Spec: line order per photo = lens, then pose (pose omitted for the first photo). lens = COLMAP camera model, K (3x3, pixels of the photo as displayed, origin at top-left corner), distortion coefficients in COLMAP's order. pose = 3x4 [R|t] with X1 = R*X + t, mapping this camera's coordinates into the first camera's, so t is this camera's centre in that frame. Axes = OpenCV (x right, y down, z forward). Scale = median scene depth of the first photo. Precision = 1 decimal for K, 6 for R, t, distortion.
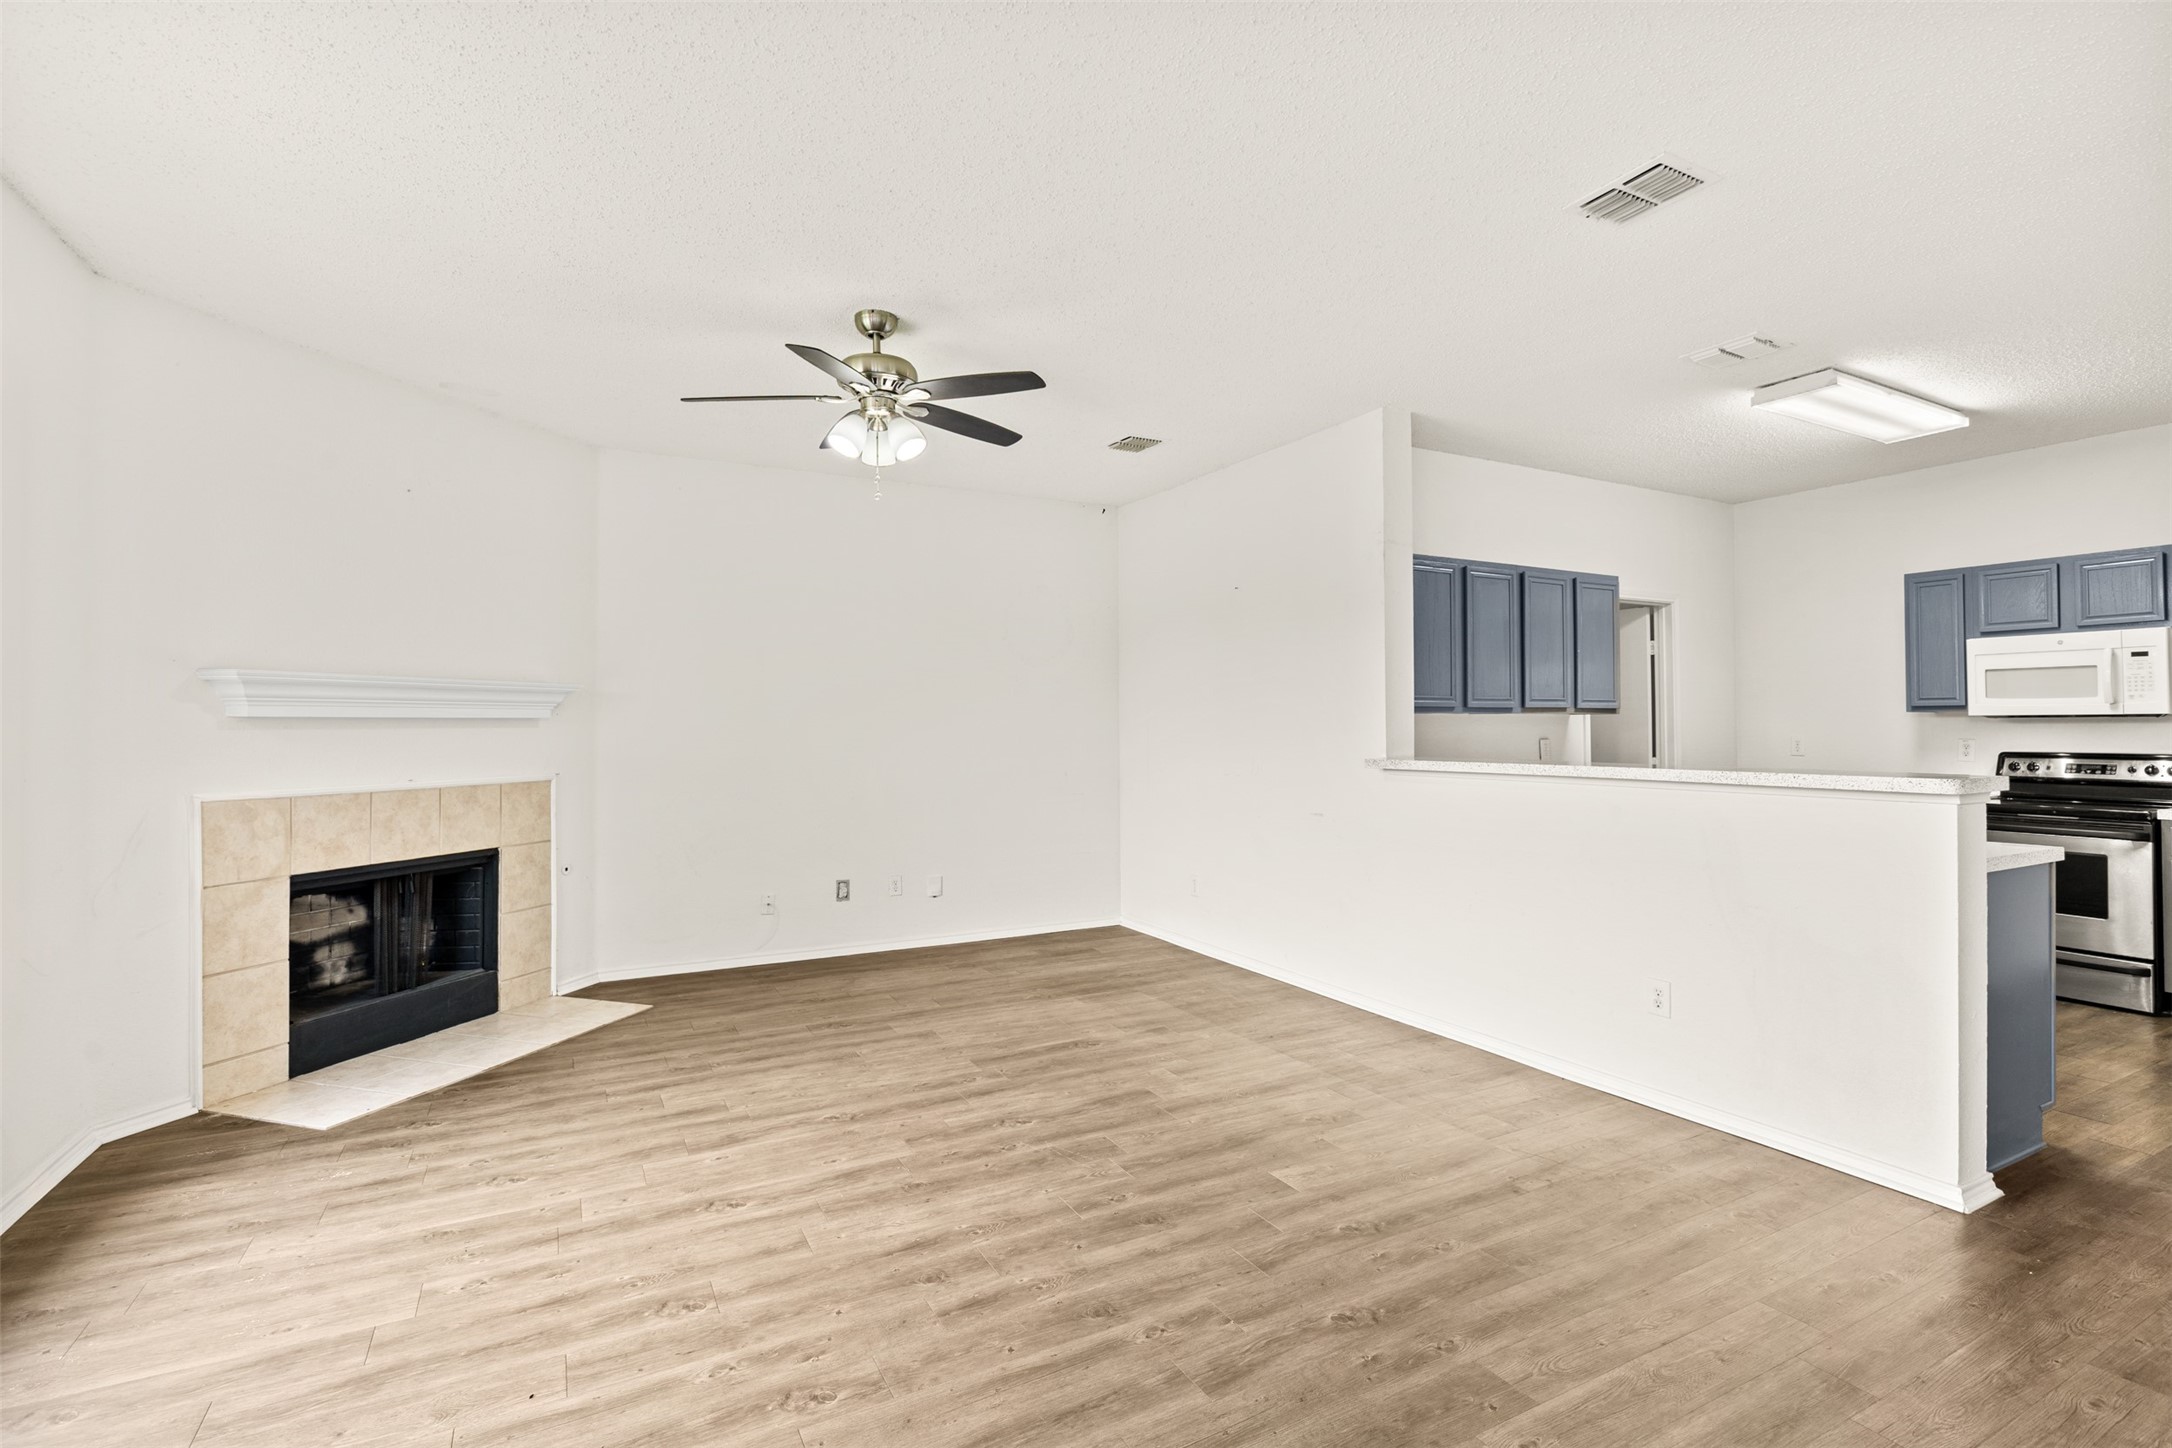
lens RADIAL K [[1021.9, 0, 1091.5], [0, 1021.9, 708.9], [0, 0, 1]] dist [-0.000481, 0.000827]
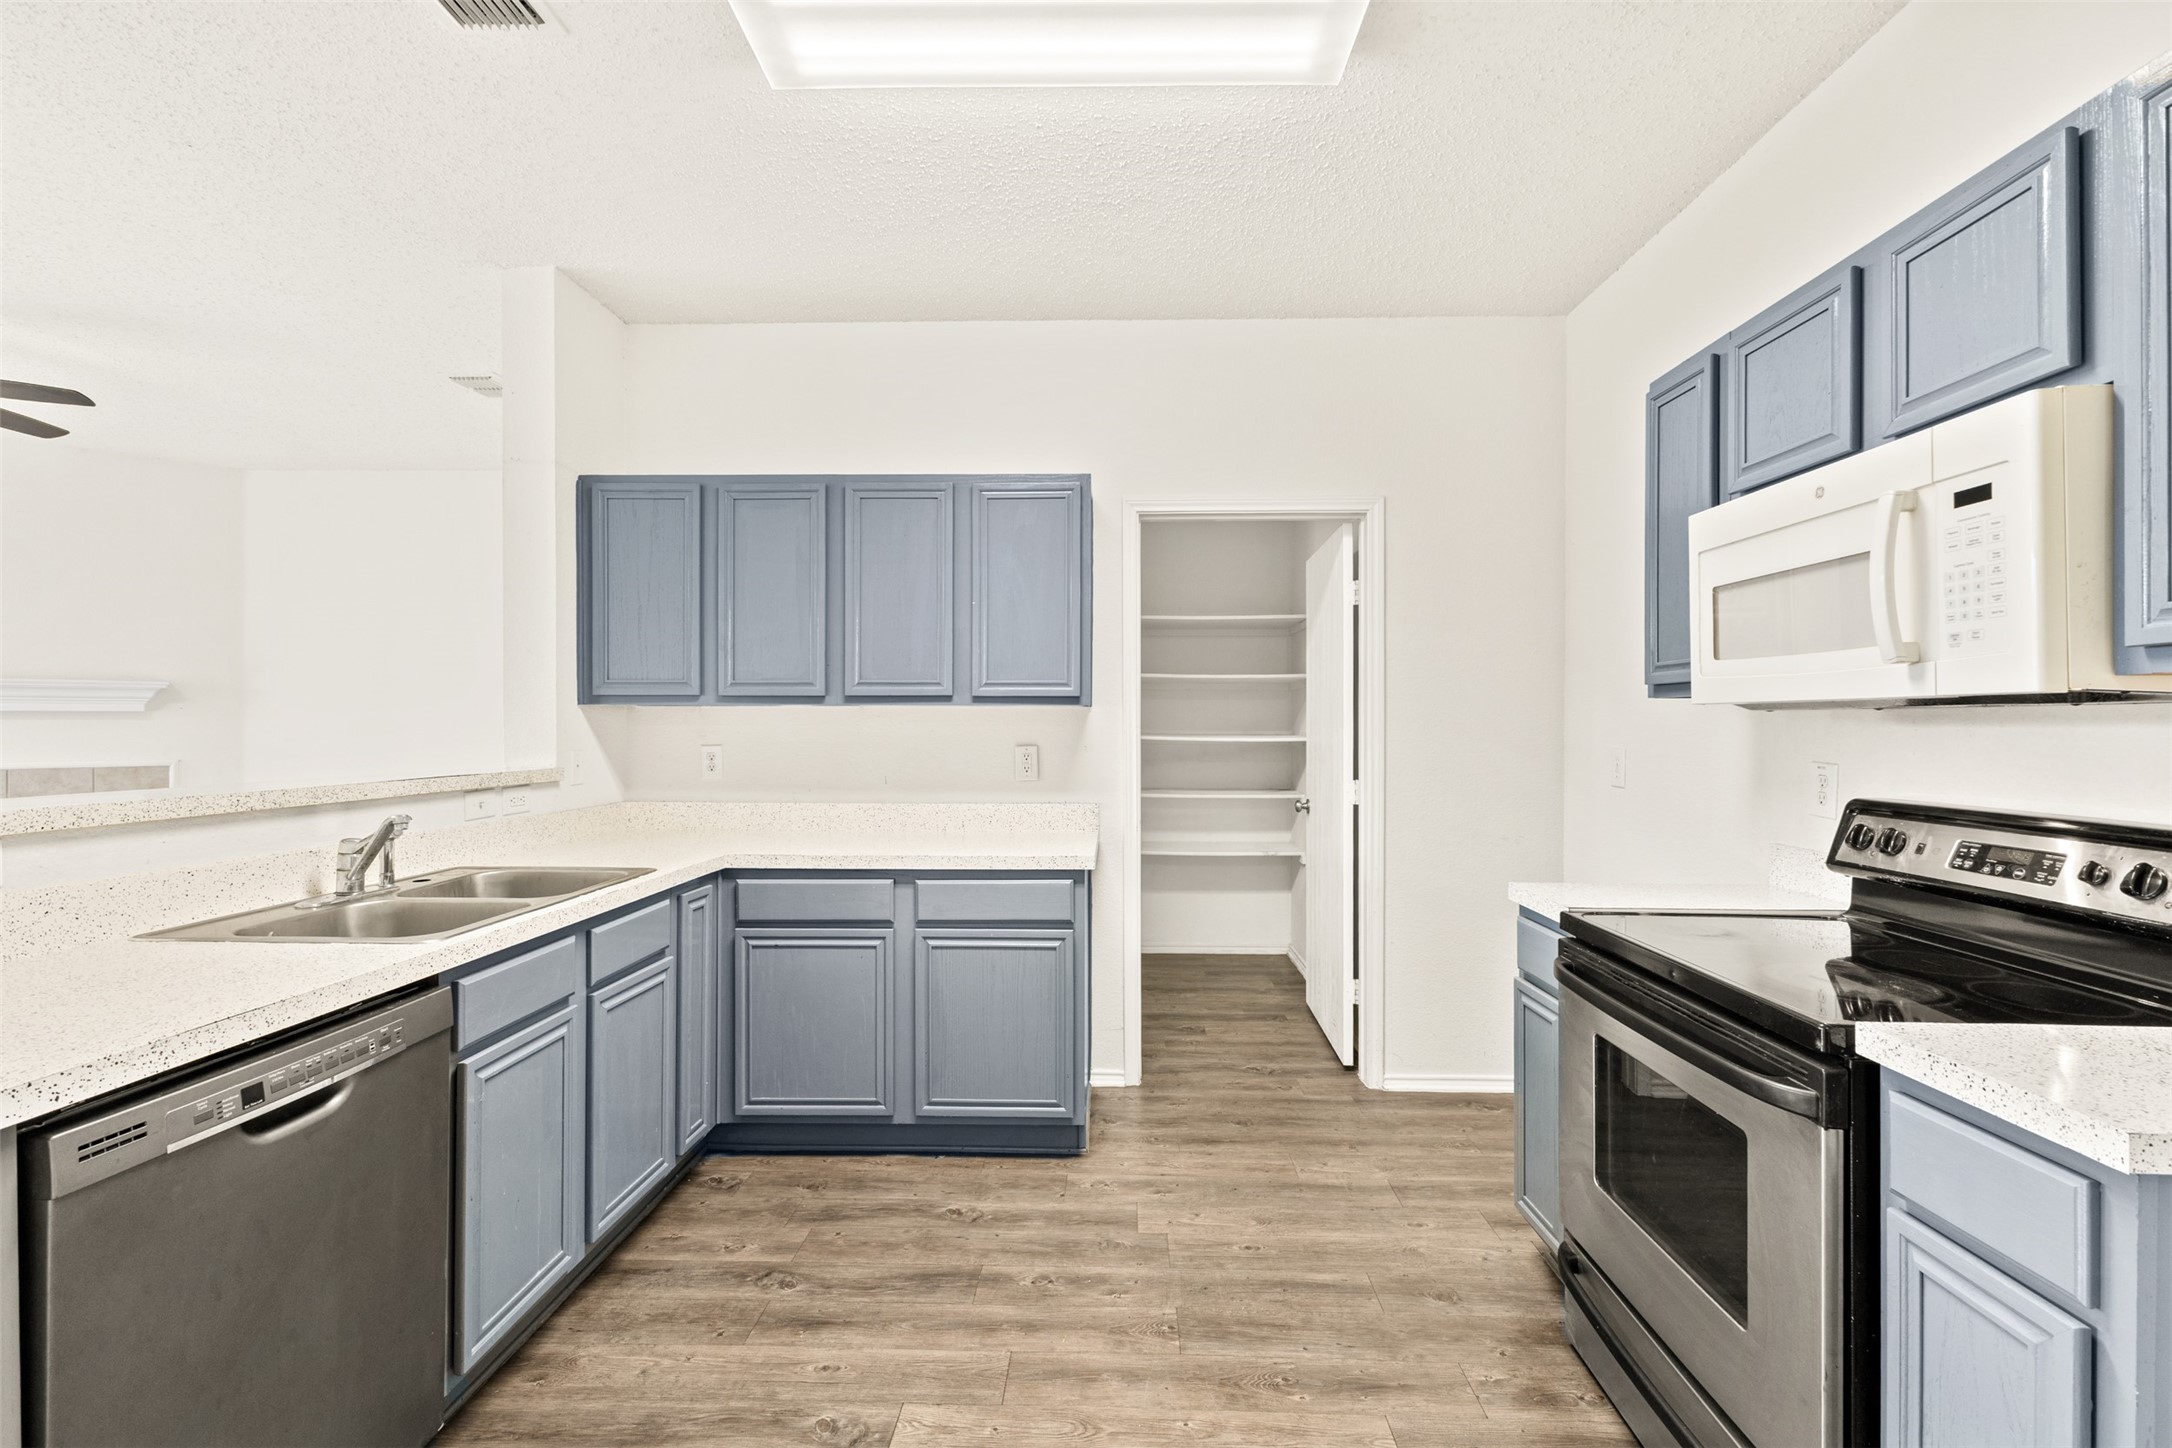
lens RADIAL K [[932.7, 0, 1077.0], [0, 932.7, 731.6], [0, 0, 1]] dist [-0.004019, -0.000188]
pose [[0.845502, 0.013479, -0.533801, 1.275392], [-0.000037, 0.999683, 0.025185, 0.012225], [0.533972, -0.021274, 0.845235, 0.841183]]
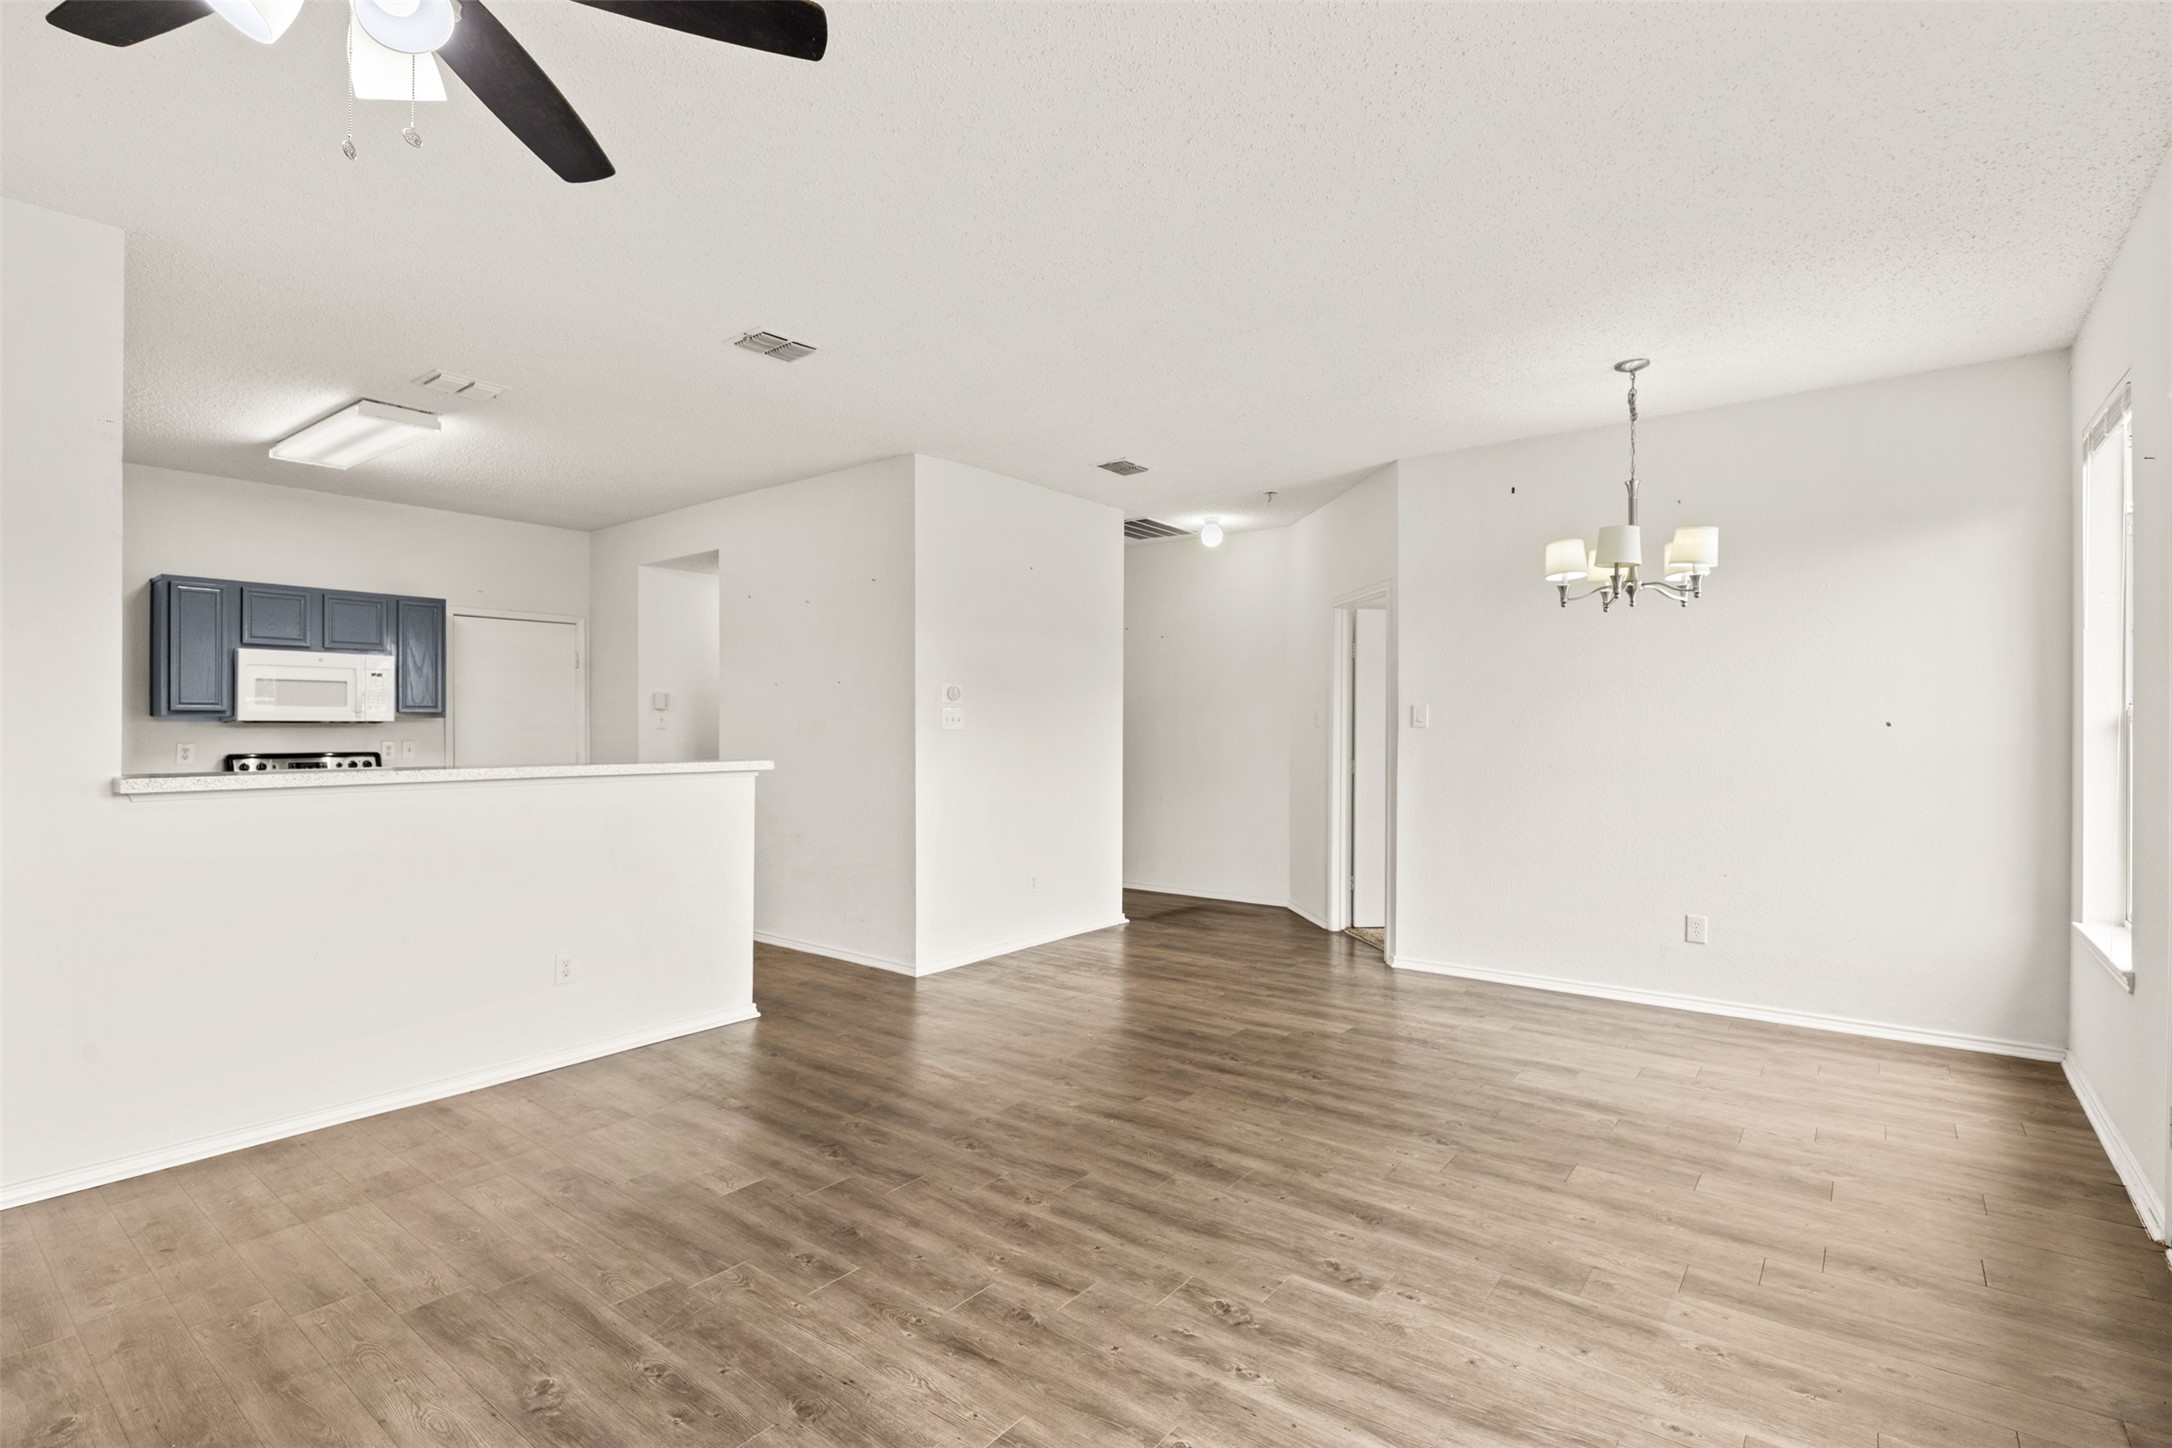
lens RADIAL K [[1021.9, 0, 1103.4], [0, 1021.9, 714.7], [0, 0, 1]] dist [-0.000481, 0.000827]
pose [[-0.417647, 0.017435, 0.908442, -0.733036], [-0.014487, 0.999561, -0.025844, 0.021976], [-0.908494, -0.023955, -0.417211, 0.938076]]
